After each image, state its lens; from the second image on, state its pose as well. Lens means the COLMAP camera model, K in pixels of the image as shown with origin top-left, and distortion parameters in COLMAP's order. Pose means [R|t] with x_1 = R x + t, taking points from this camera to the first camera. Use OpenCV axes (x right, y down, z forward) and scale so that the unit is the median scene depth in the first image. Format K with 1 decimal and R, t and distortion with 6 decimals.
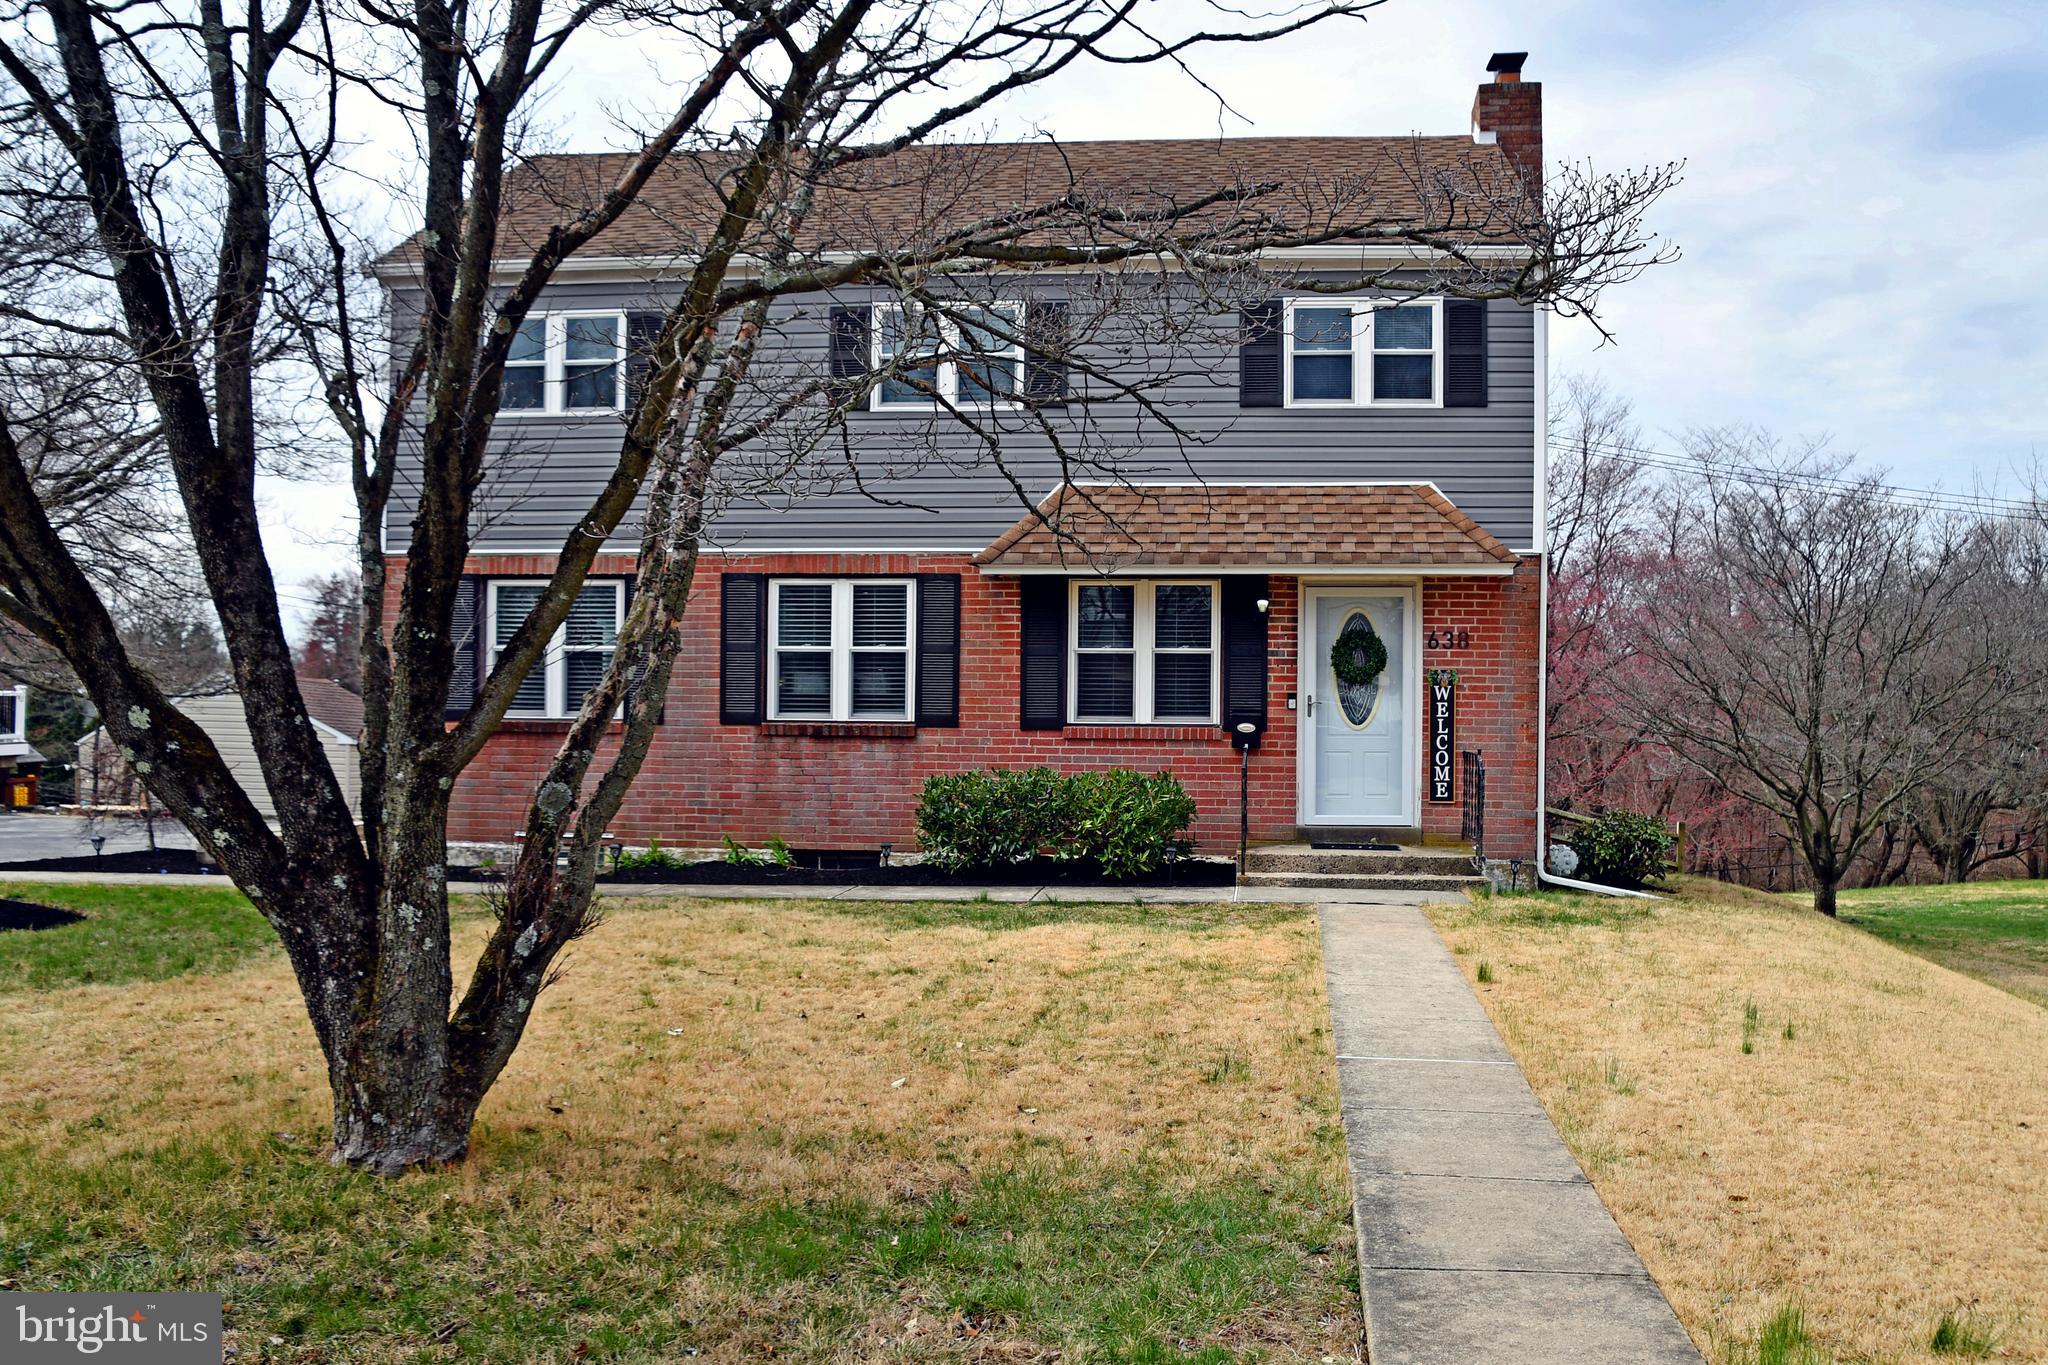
lens RADIAL K [[1713.9, 0, 1079.3], [0, 1713.9, 686.5], [0, 0, 1]] dist [-0.098891, -0.000240]
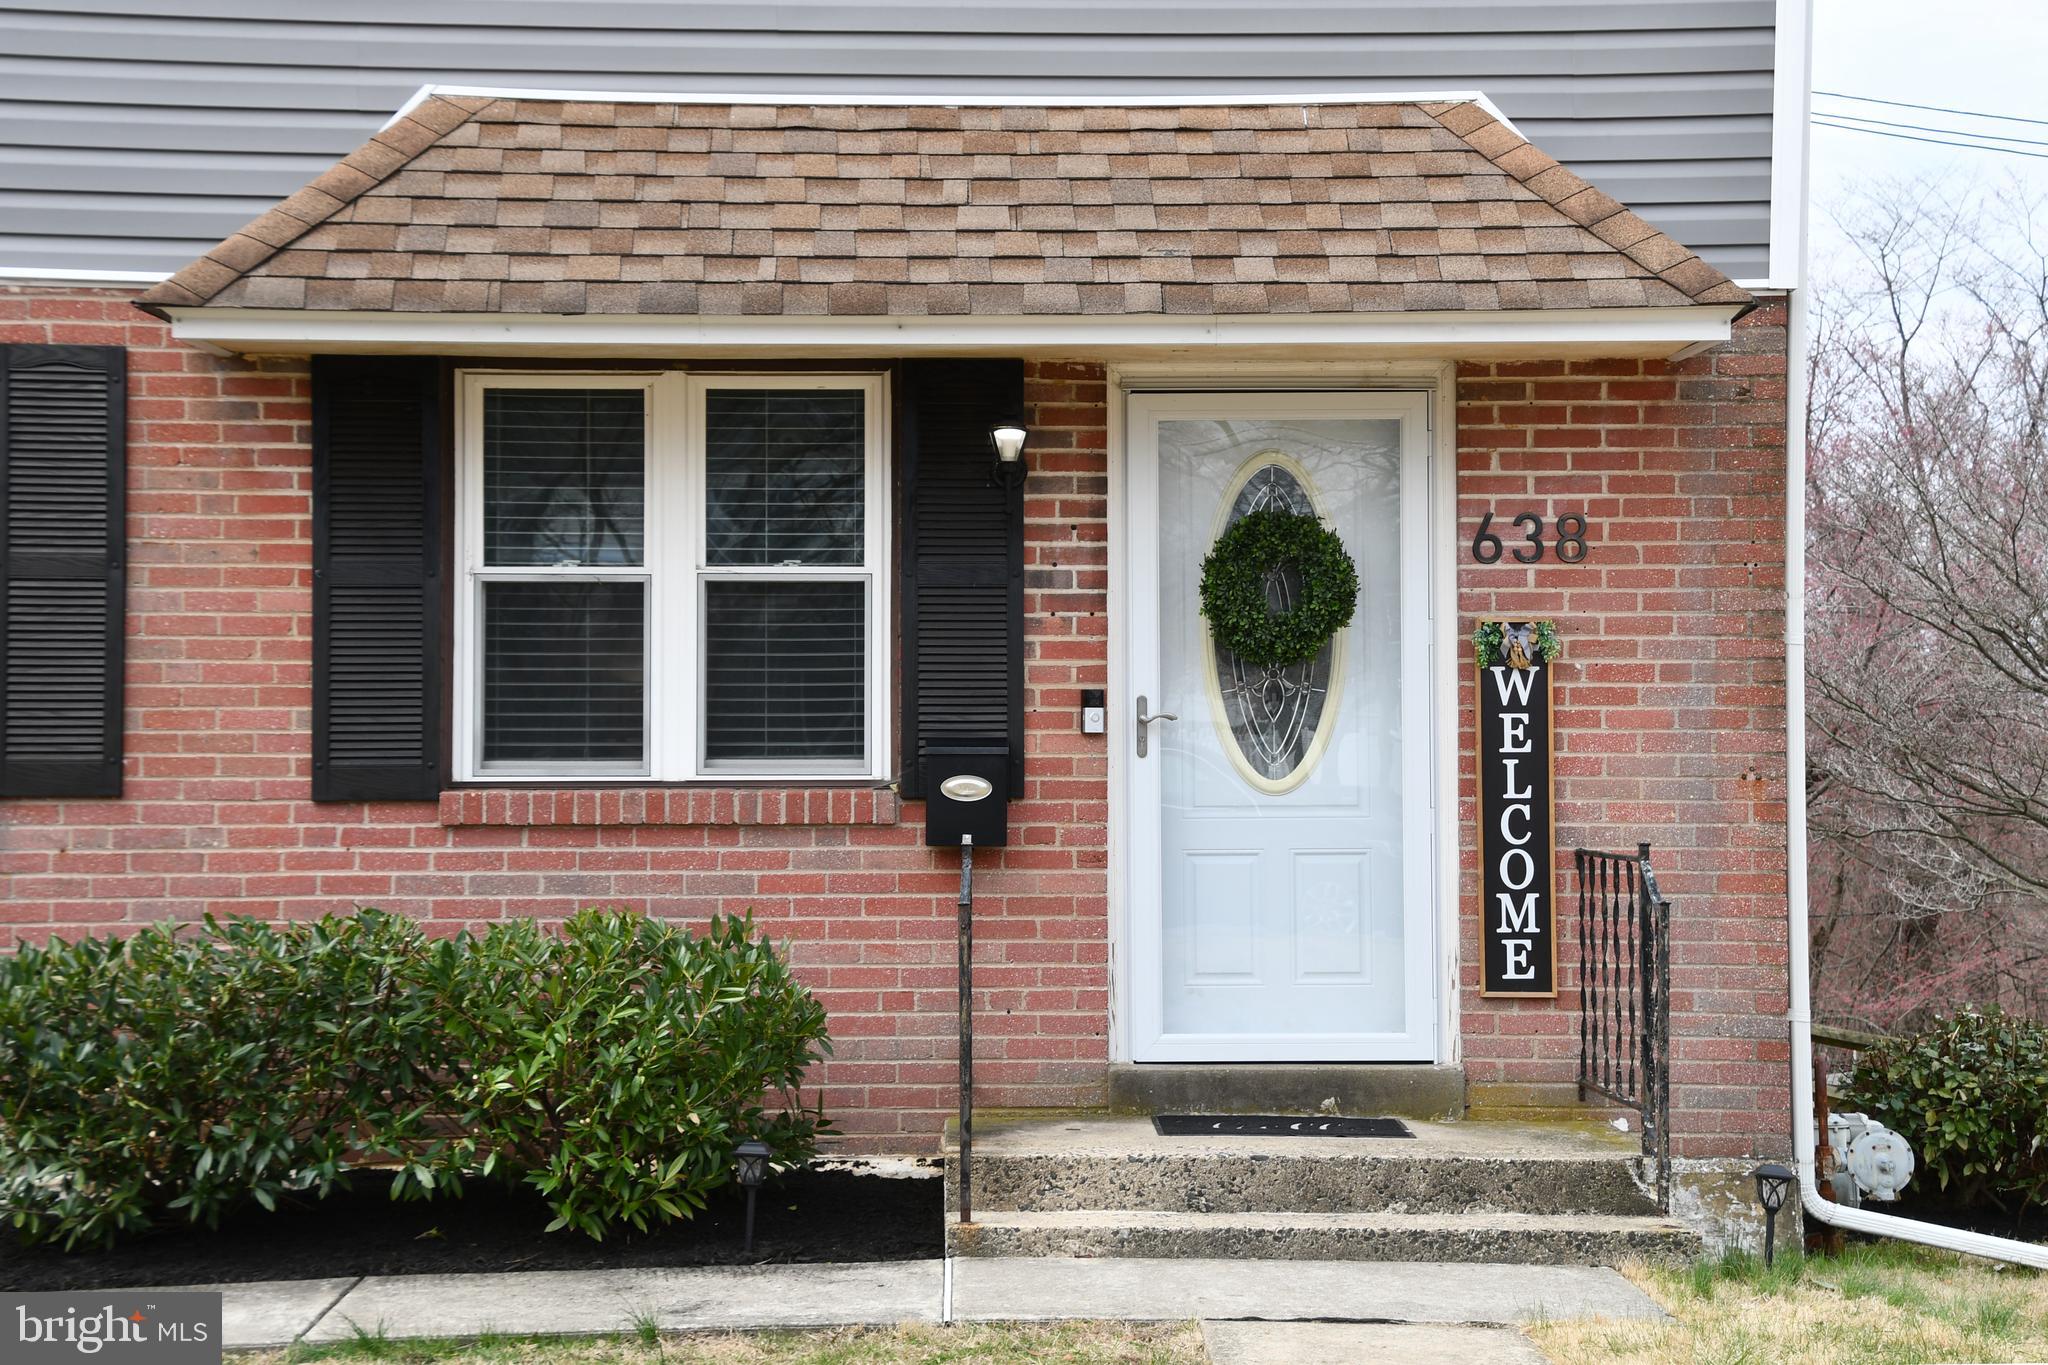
lens RADIAL K [[4307.6, 0, 1024.0], [0, 4307.6, 682.5], [0, 0, 1]] dist [0.412239, 0.081598]
pose [[0.993405, -0.007156, 0.114435, 0.007739], [0.007533, 0.999968, -0.002860, 0.004849], [-0.114411, 0.003703, 0.993427, 0.114767]]
